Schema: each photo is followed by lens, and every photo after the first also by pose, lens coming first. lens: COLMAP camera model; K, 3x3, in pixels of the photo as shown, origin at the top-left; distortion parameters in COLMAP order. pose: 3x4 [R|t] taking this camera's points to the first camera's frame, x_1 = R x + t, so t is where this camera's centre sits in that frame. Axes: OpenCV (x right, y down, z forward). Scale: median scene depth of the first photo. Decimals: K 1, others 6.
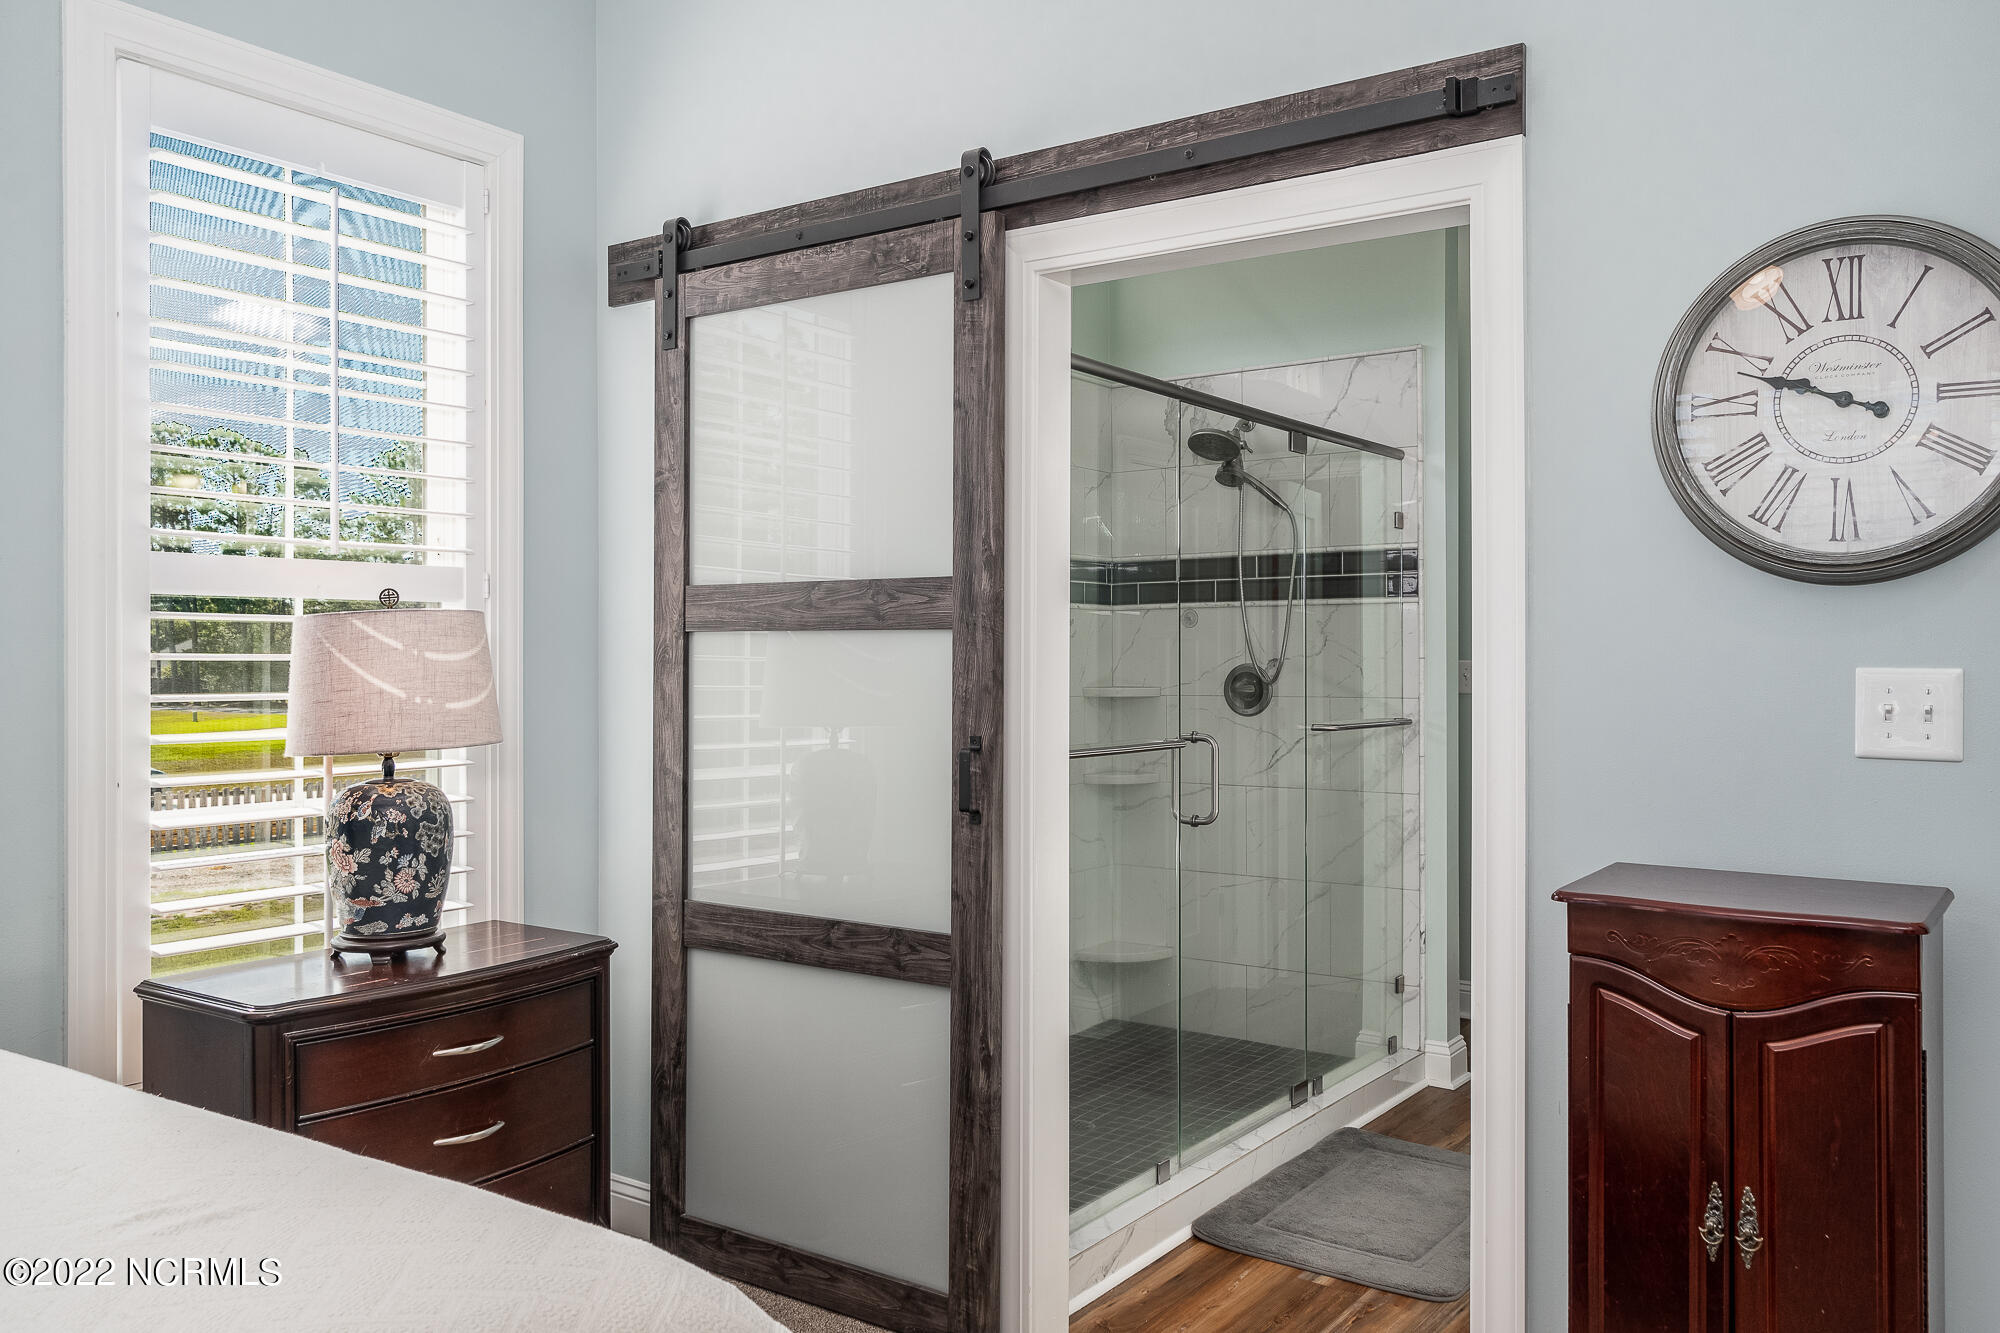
lens RADIAL K [[1551.8, 0, 996.8], [0, 1551.8, 637.2], [0, 0, 1]] dist [0.003895, 0.004638]
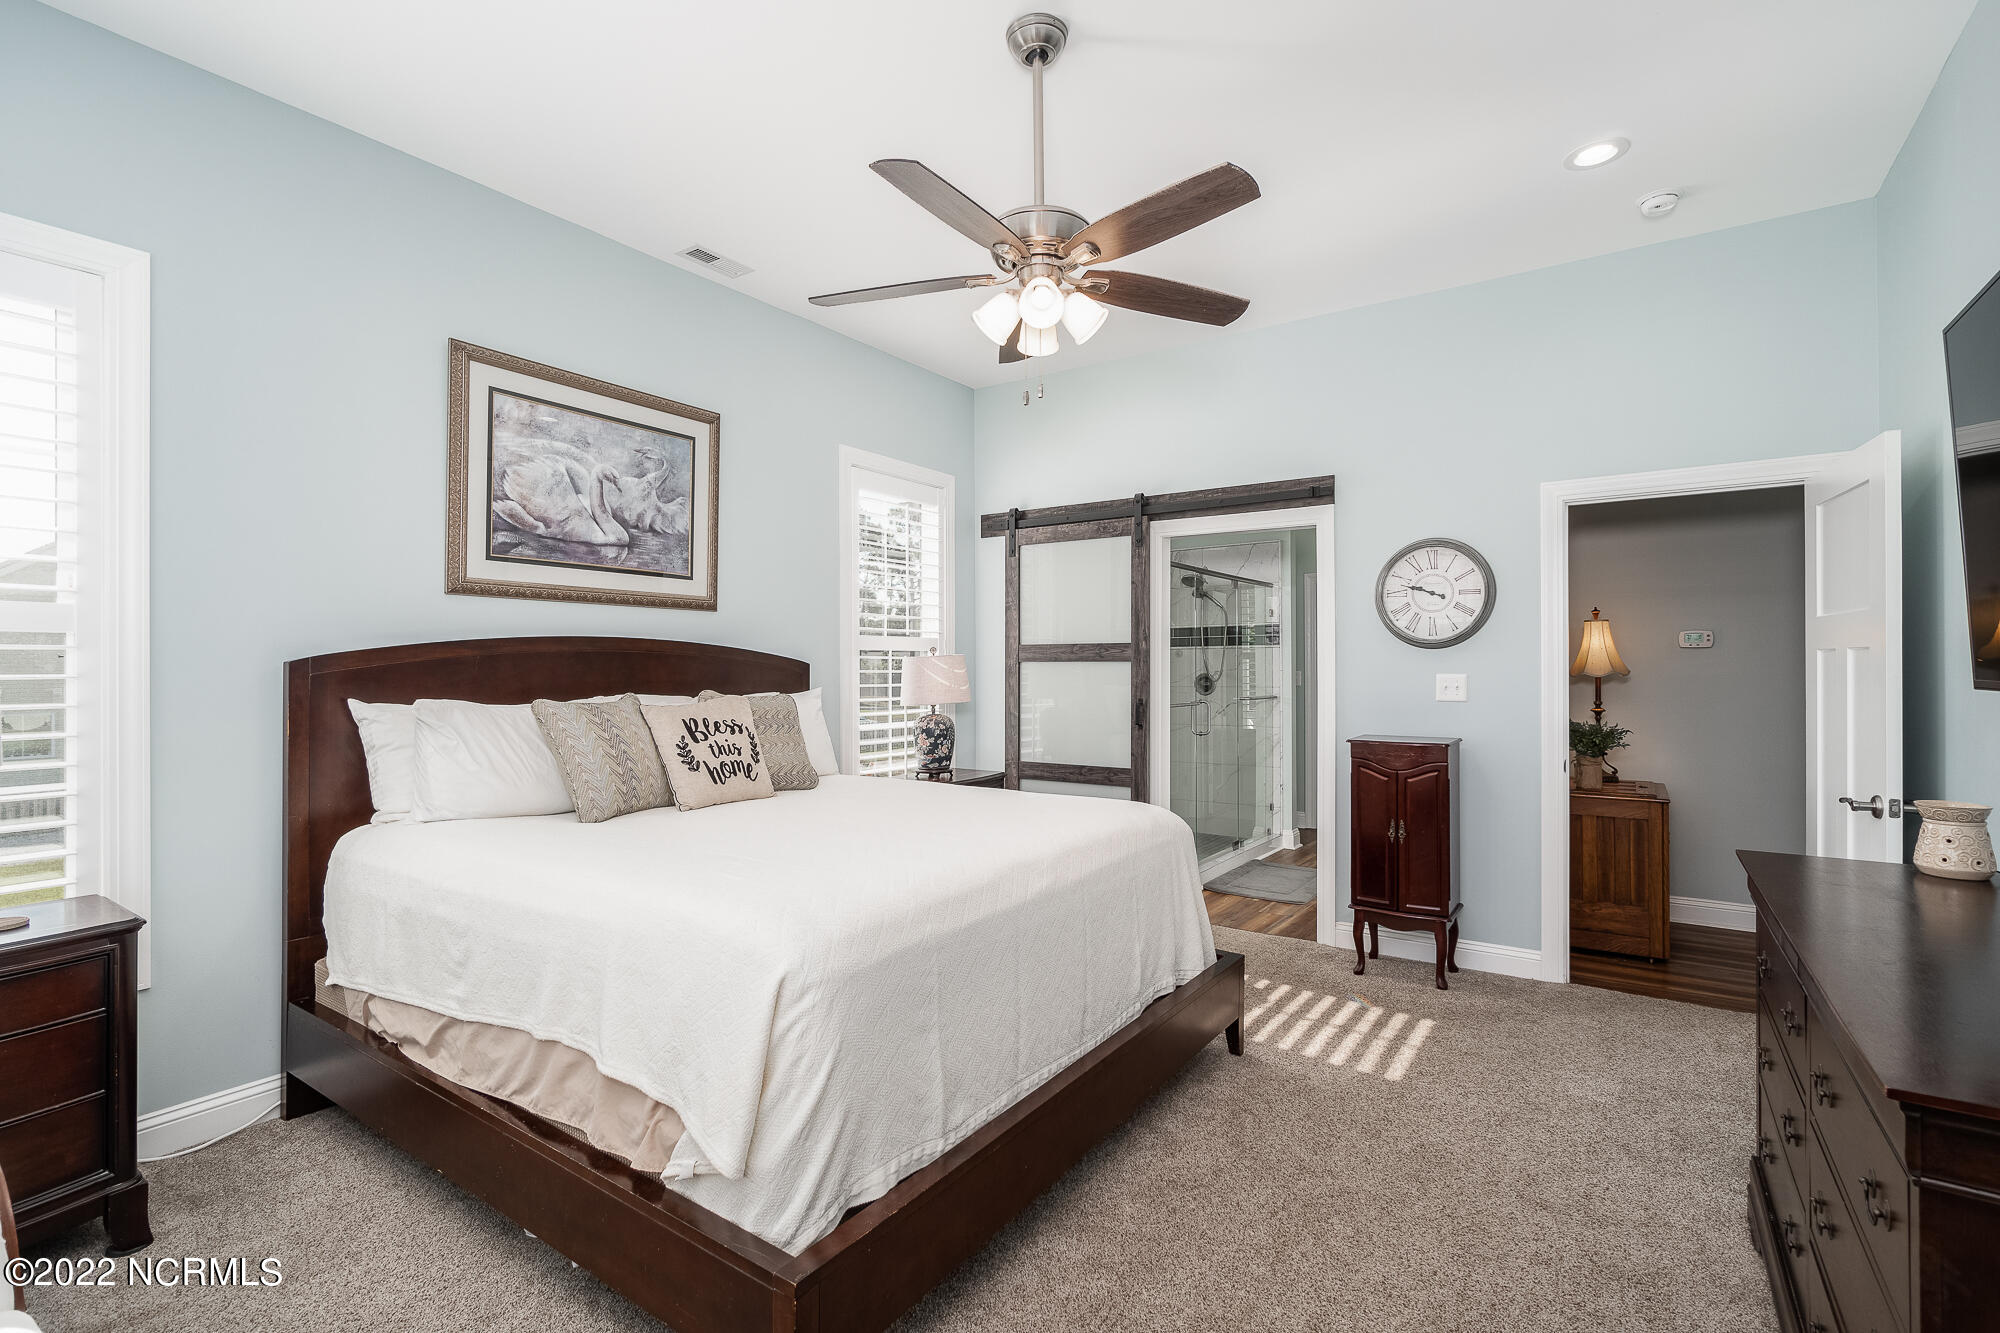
lens RADIAL K [[917.3, 0, 1000.1], [0, 917.3, 658.4], [0, 0, 1]] dist [0.001268, 0.000100]
pose [[0.999968, -0.001772, 0.007745, -0.269813], [0.001766, 0.999998, 0.000833, -0.011778], [-0.007746, -0.000820, 0.999970, -0.652926]]
